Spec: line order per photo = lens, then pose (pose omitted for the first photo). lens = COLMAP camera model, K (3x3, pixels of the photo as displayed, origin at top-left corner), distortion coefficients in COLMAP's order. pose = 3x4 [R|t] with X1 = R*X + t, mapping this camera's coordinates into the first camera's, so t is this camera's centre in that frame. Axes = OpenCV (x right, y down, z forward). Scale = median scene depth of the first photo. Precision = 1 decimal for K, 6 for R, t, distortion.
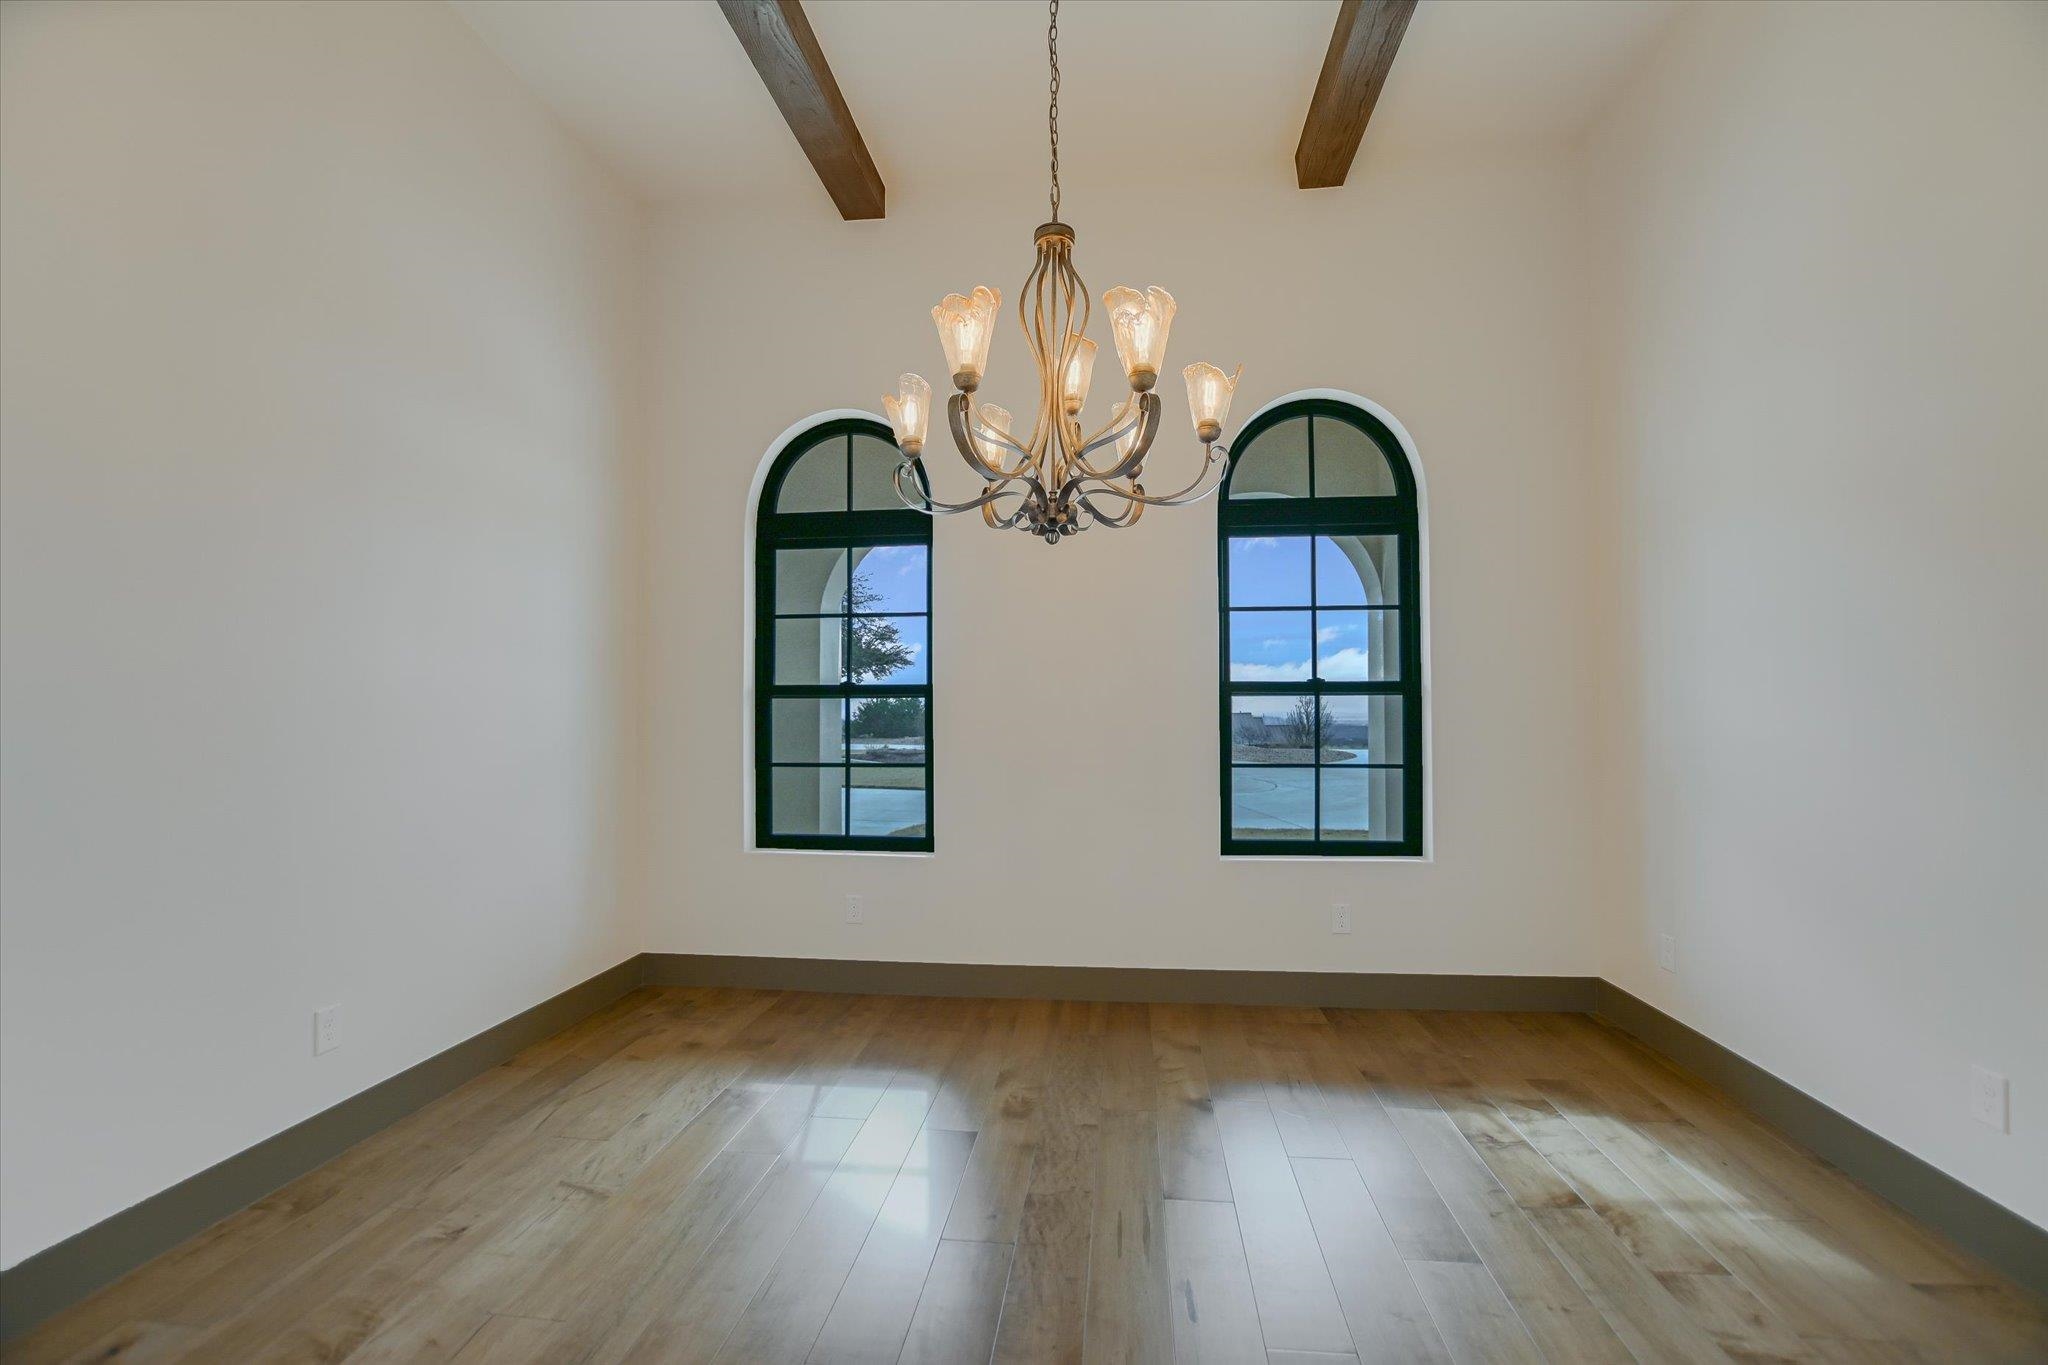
lens RADIAL K [[892.1, 0, 1032.7], [0, 892.1, 703.8], [0, 0, 1]] dist [-0.014950, 0.000340]
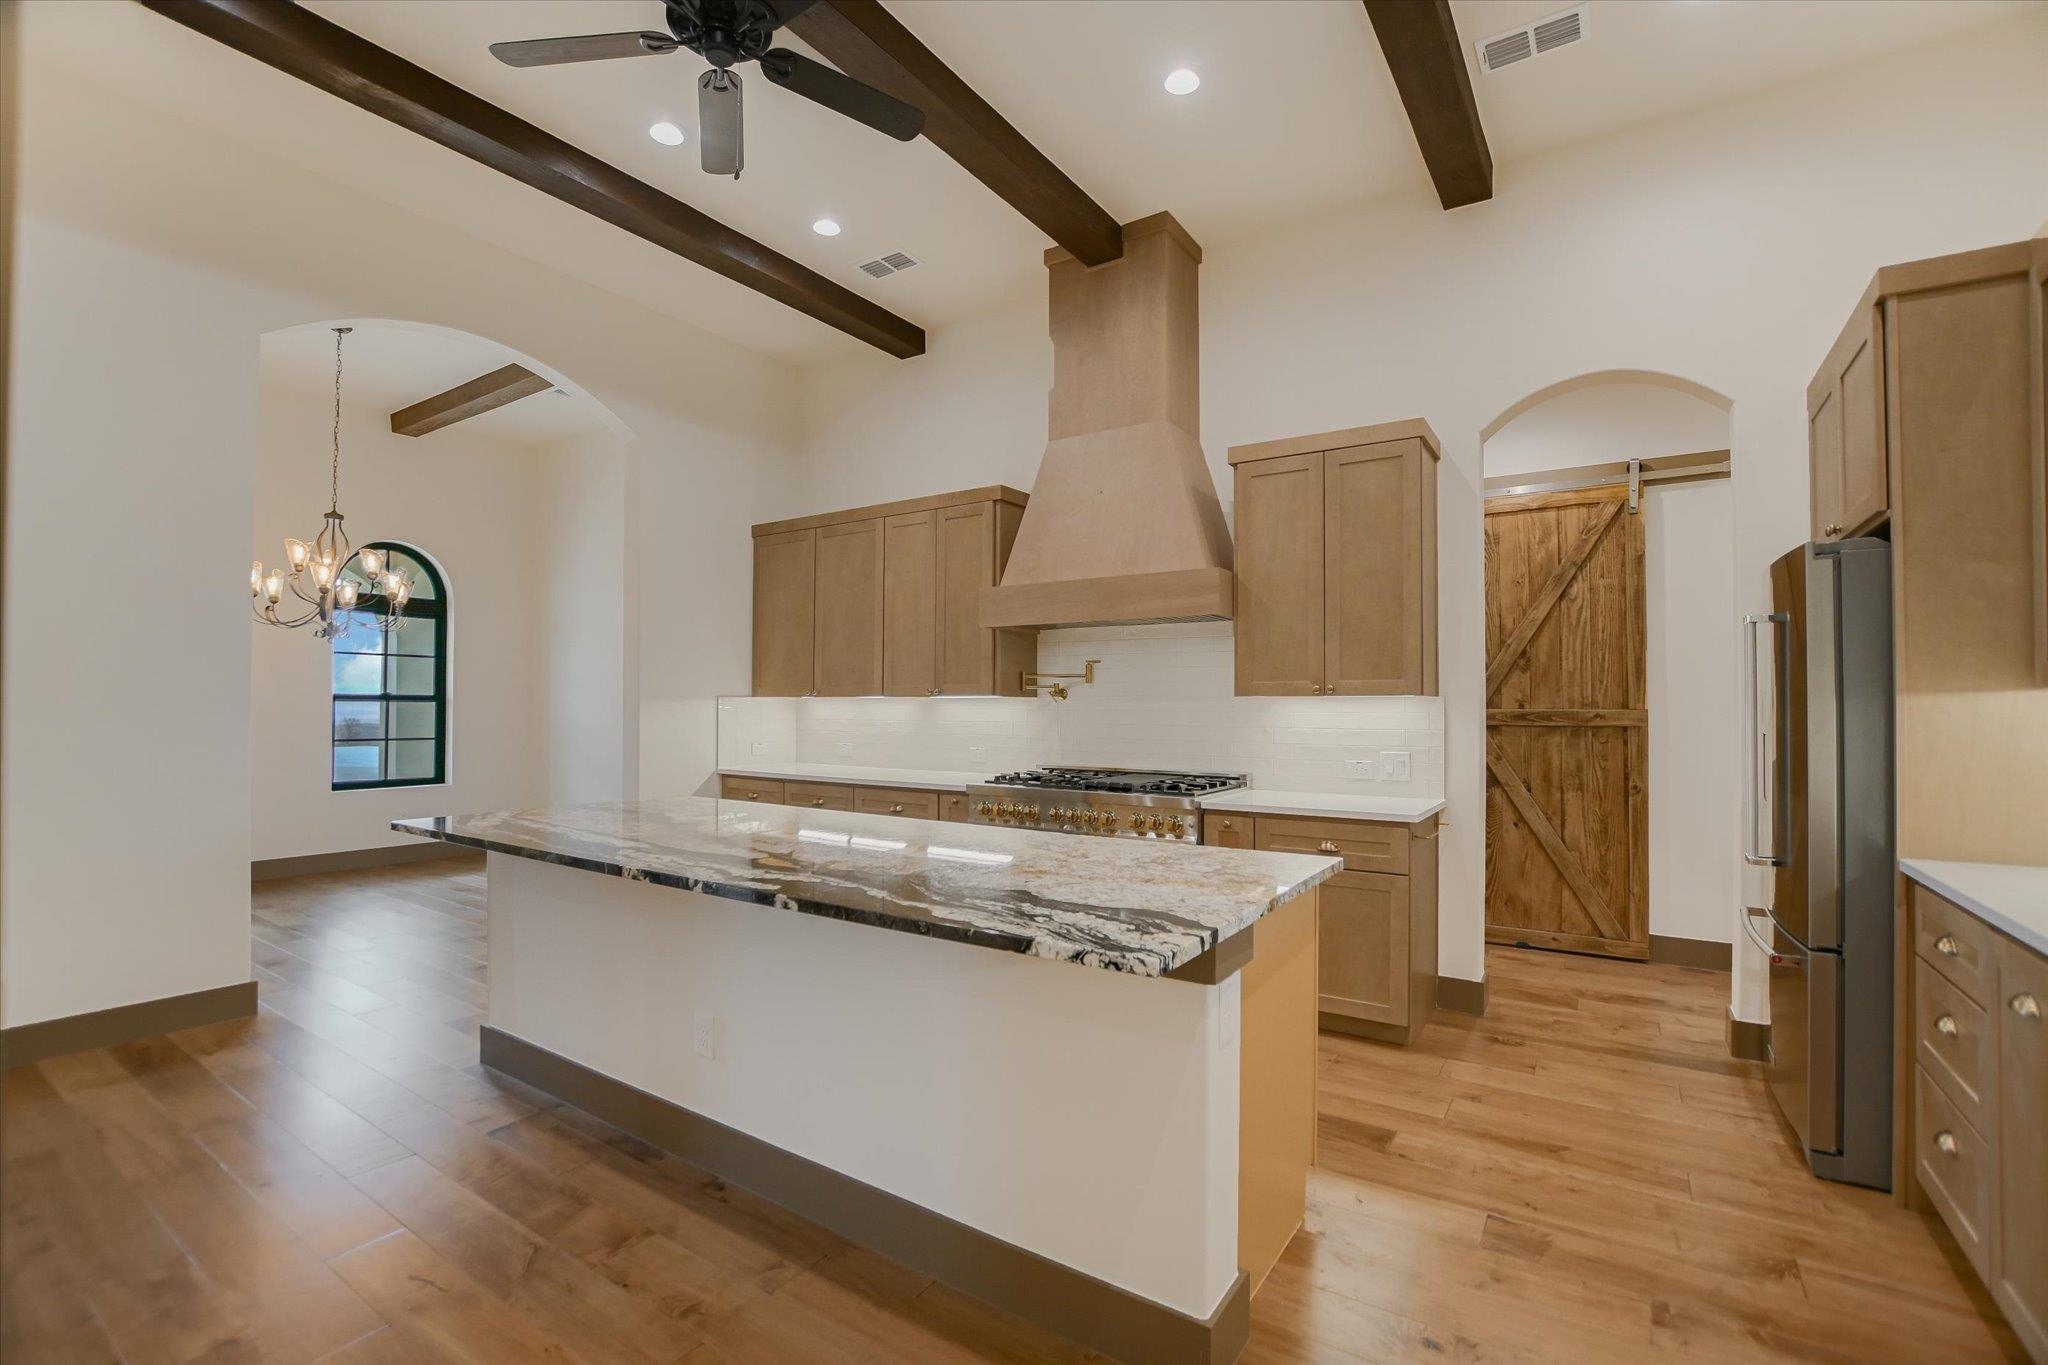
lens RADIAL K [[910.7, 0, 1026.1], [0, 910.7, 693.8], [0, 0, 1]] dist [-0.037120, 0.000244]
pose [[0.463219, 0.022398, 0.885961, -0.729086], [-0.019724, 0.999694, -0.014960, -0.024066], [-0.886024, -0.010545, 0.463519, -1.062261]]
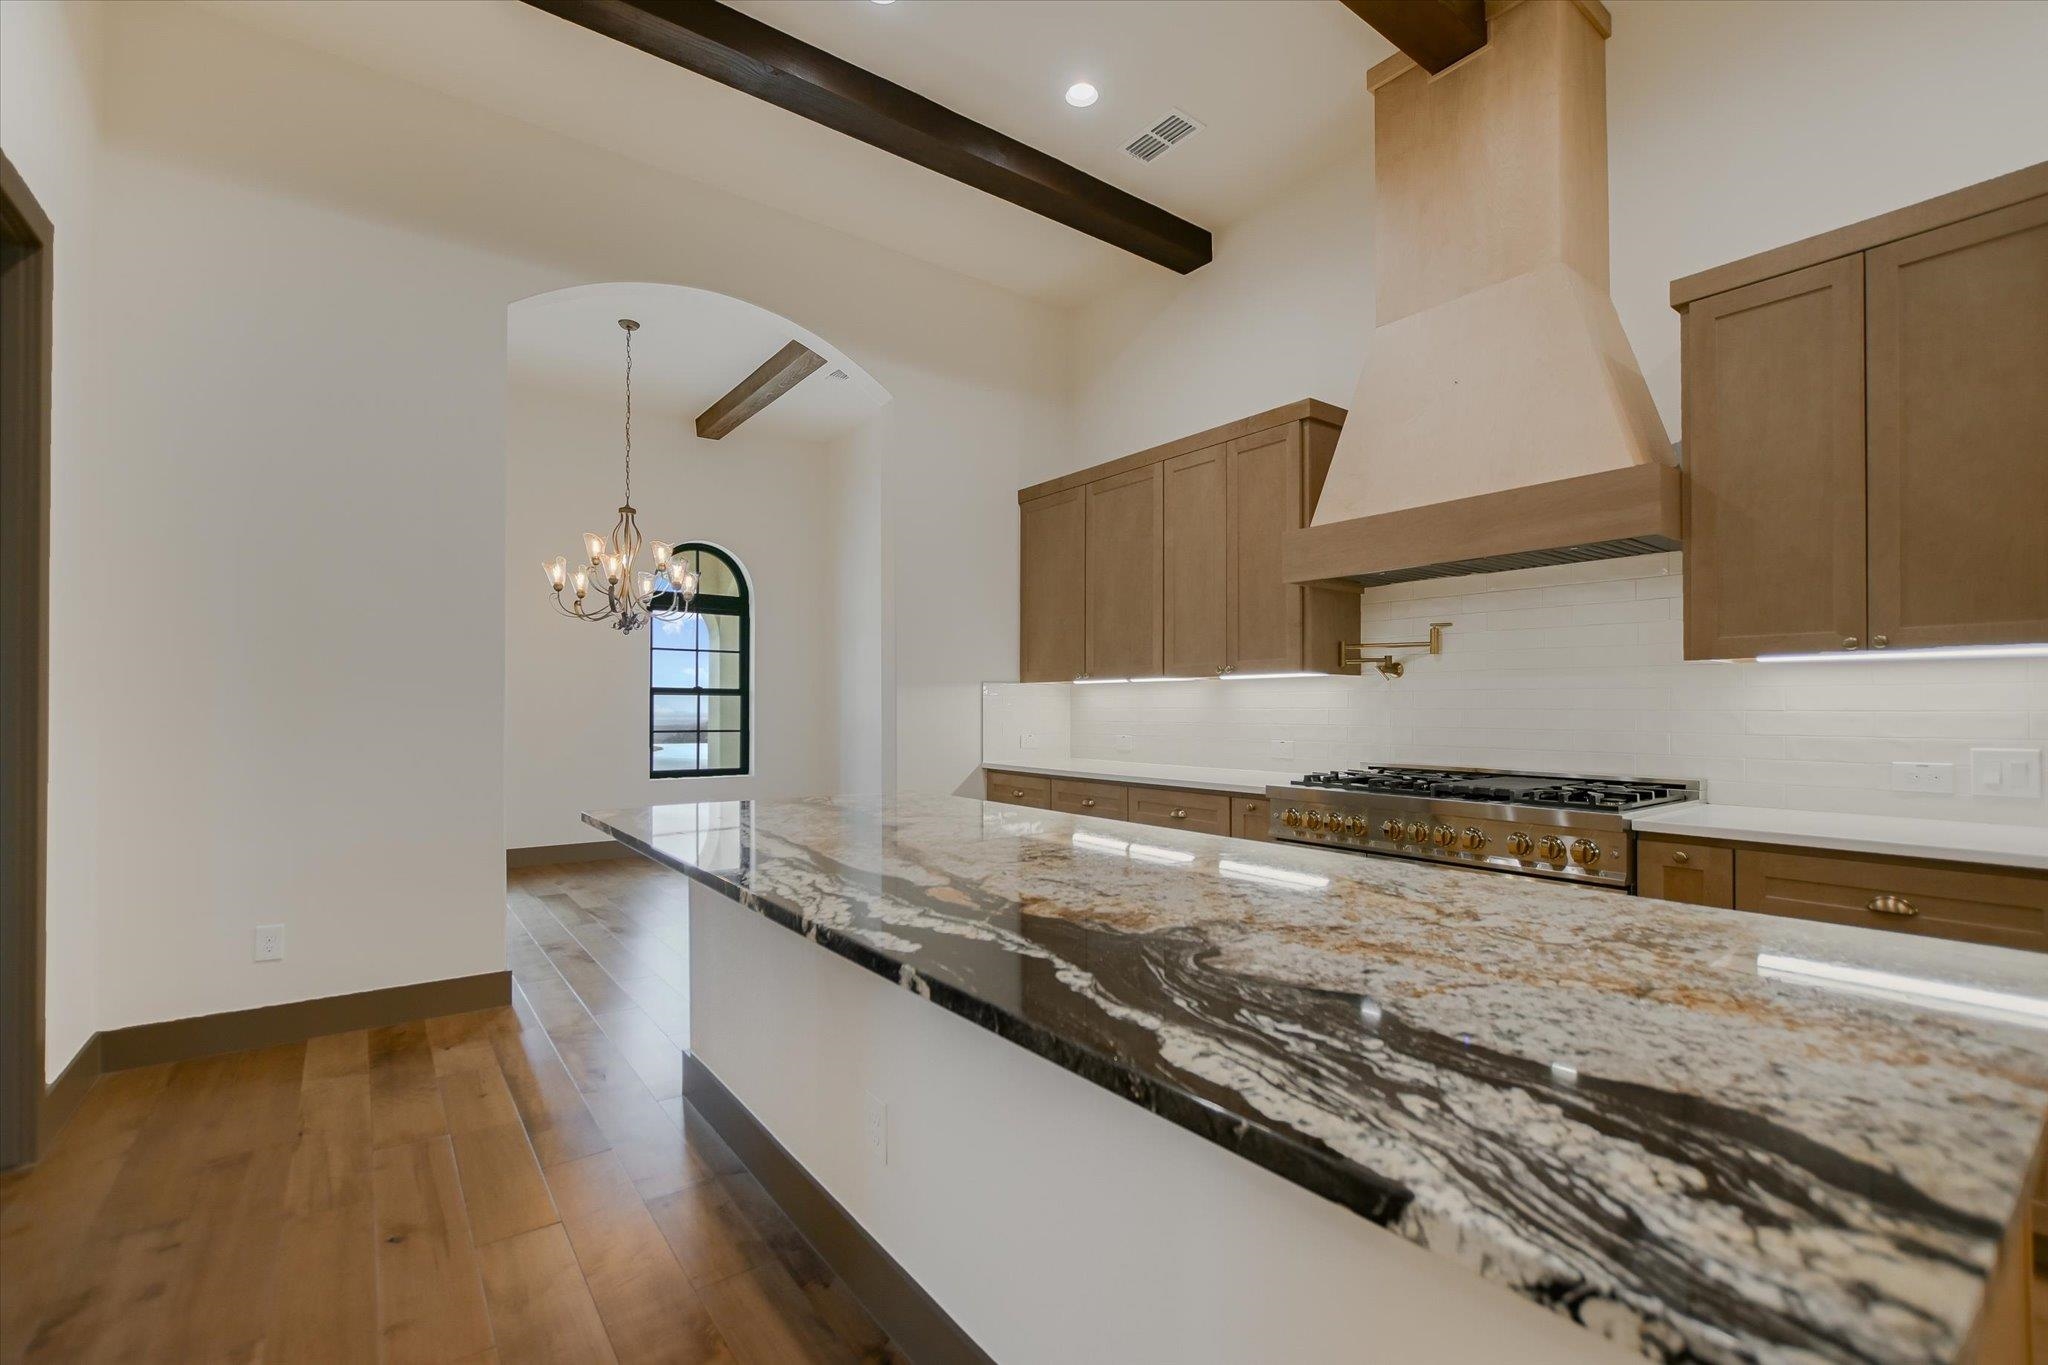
lens RADIAL K [[892.1, 0, 1032.7], [0, 892.1, 703.8], [0, 0, 1]] dist [-0.014950, 0.000340]
pose [[0.725953, 0.013459, 0.687613, -0.497494], [-0.016665, 0.999859, -0.001976, 0.001369], [-0.687543, -0.010025, 0.726075, -0.932471]]
